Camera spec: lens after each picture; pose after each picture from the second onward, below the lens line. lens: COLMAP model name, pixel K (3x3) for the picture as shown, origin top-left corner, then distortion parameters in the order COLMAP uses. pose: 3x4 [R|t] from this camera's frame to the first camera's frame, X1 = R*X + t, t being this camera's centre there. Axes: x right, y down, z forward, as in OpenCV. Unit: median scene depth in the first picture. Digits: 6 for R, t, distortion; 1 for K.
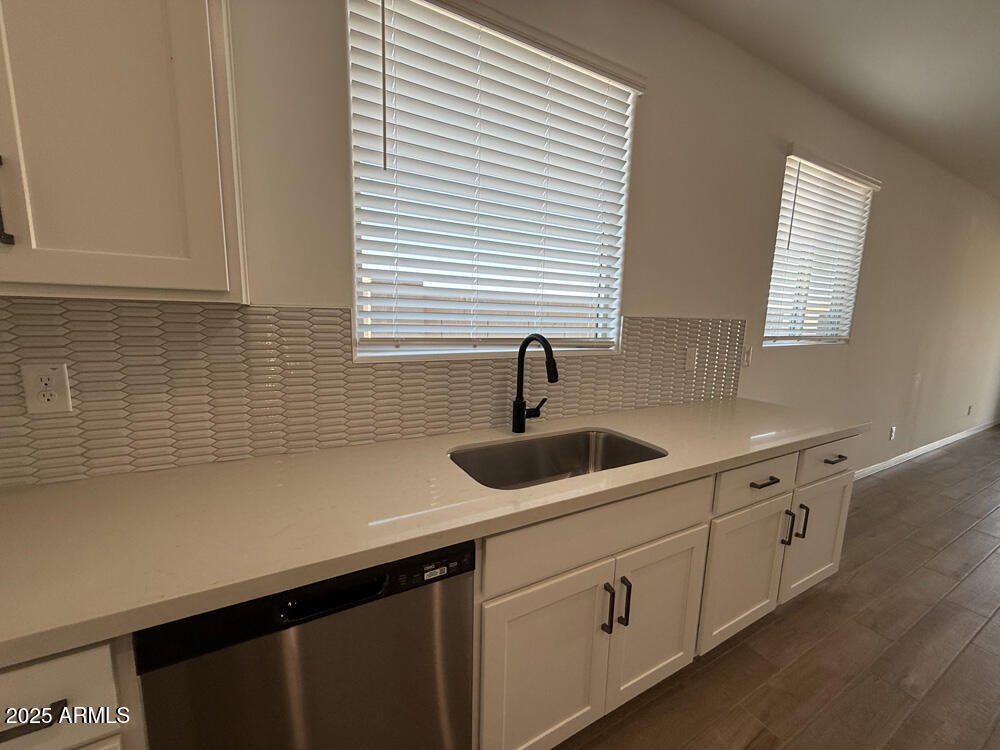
lens RADIAL K [[397.9, 0, 495.1], [0, 397.9, 378.6], [0, 0, 1]] dist [0.008001, 0.000040]
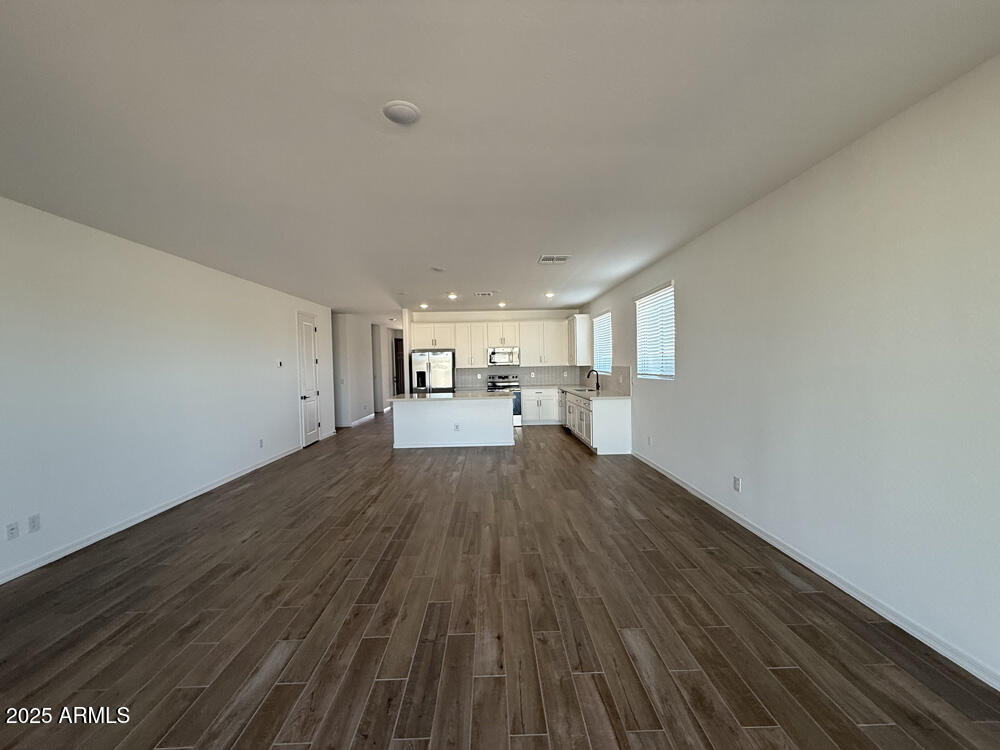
lens RADIAL K [[397.9, 0, 499.3], [0, 397.9, 374.8], [0, 0, 1]] dist [0.008001, 0.000040]
pose [[-0.477688, 0.008875, -0.878485, 4.129073], [-0.113915, 0.990881, 0.071954, -0.227857], [0.871113, 0.134444, -0.472321, 1.838554]]
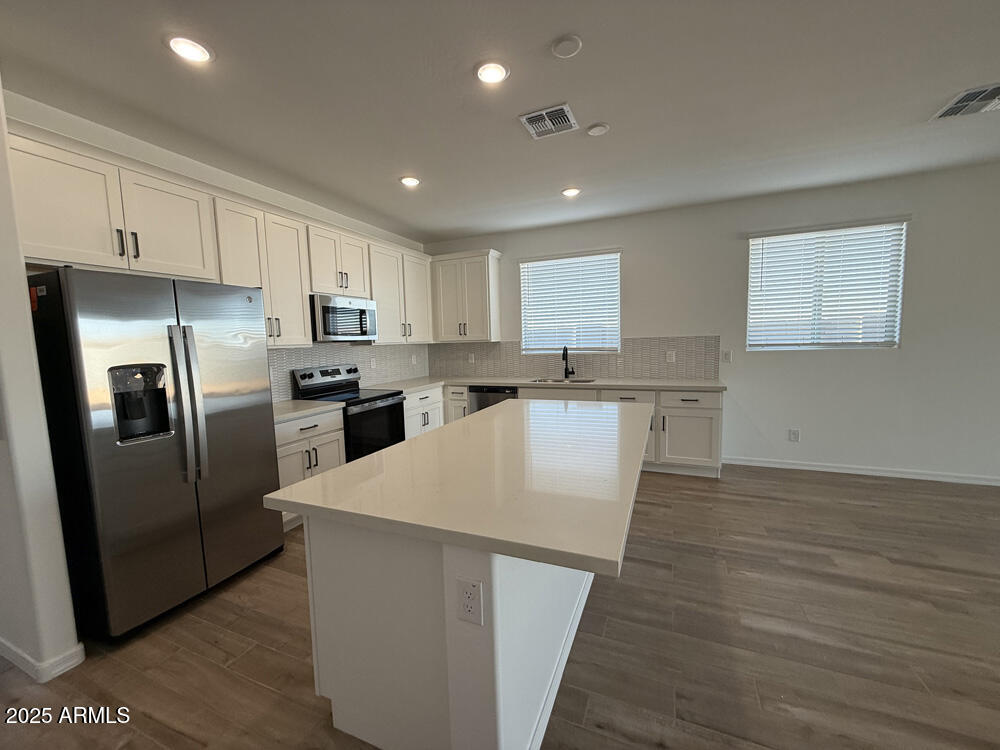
lens RADIAL K [[397.9, 0, 499.7], [0, 397.9, 374.2], [0, 0, 1]] dist [0.008001, 0.000040]
pose [[0.624278, 0.040603, -0.780146, 1.767484], [-0.066714, 0.997771, -0.001456, 0.116736], [0.778348, 0.052956, 0.625595, -1.091917]]
